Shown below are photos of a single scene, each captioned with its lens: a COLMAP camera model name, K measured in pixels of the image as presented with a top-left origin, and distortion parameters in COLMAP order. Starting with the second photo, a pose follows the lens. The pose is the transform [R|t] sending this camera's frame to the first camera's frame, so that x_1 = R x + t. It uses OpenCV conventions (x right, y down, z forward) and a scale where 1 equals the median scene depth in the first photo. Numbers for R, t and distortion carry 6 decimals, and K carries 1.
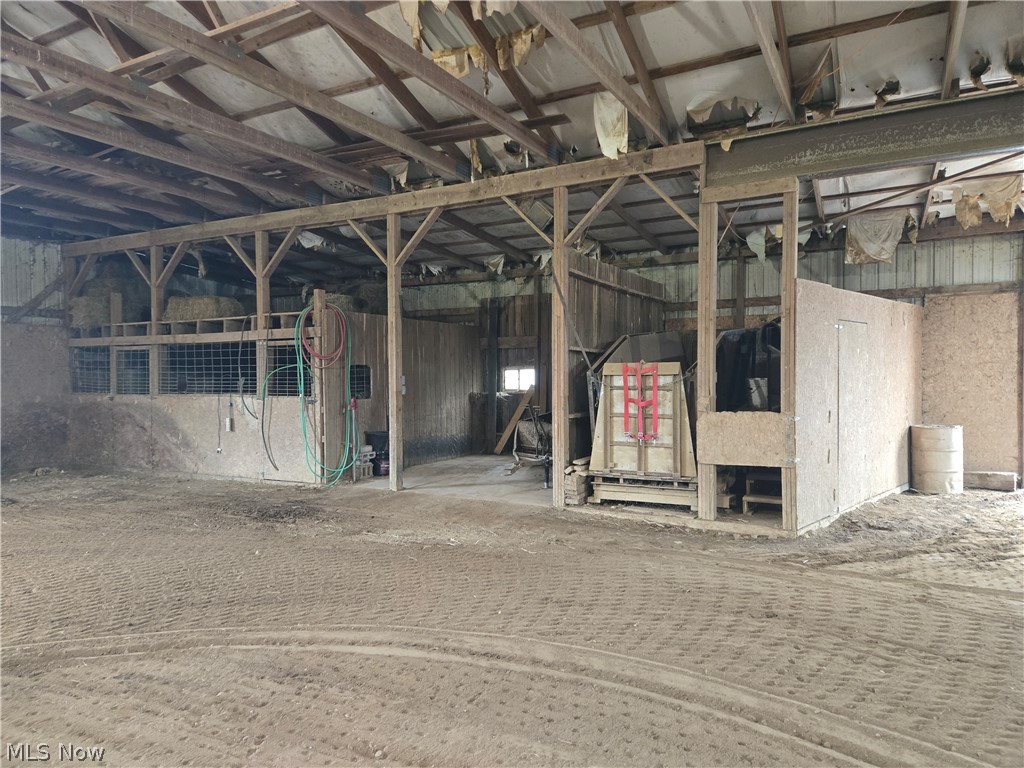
lens RADIAL K [[687.7, 0, 511.6], [0, 687.7, 384.8], [0, 0, 1]] dist [0.041835, 0.001700]
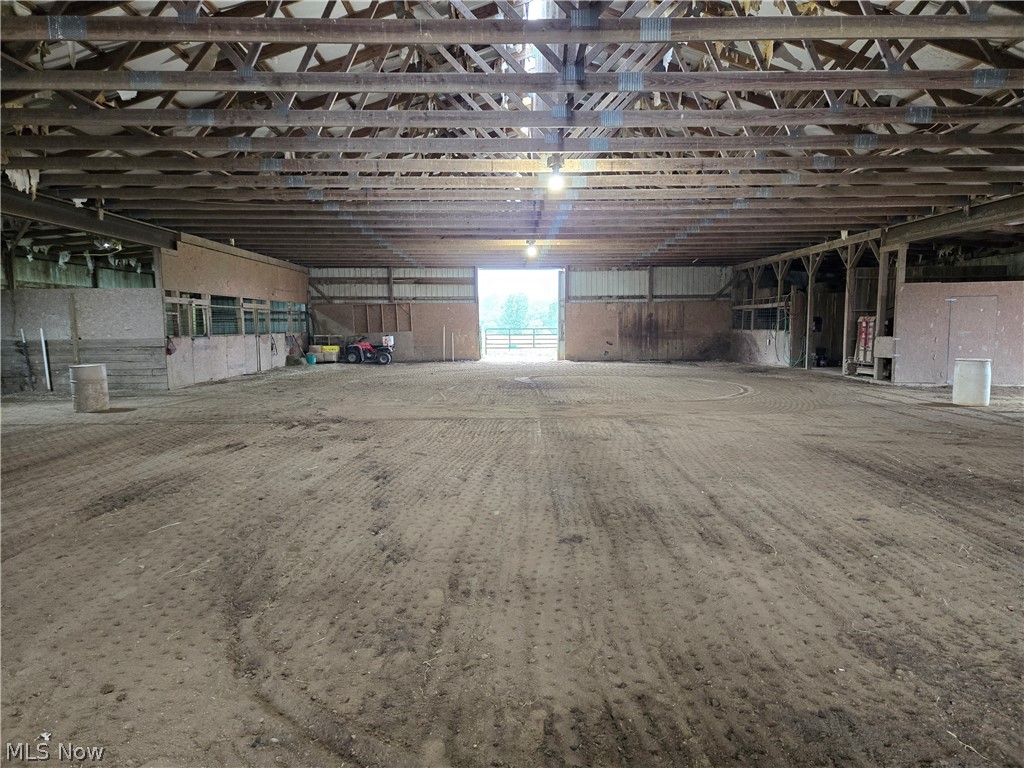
lens RADIAL K [[687.7, 0, 512.2], [0, 687.7, 386.1], [0, 0, 1]] dist [0.041835, 0.001700]
pose [[0.488131, 0.079985, -0.869098, 1.307073], [-0.004629, 0.996015, 0.089066, -0.001230], [0.872758, -0.039453, 0.486556, -0.989458]]
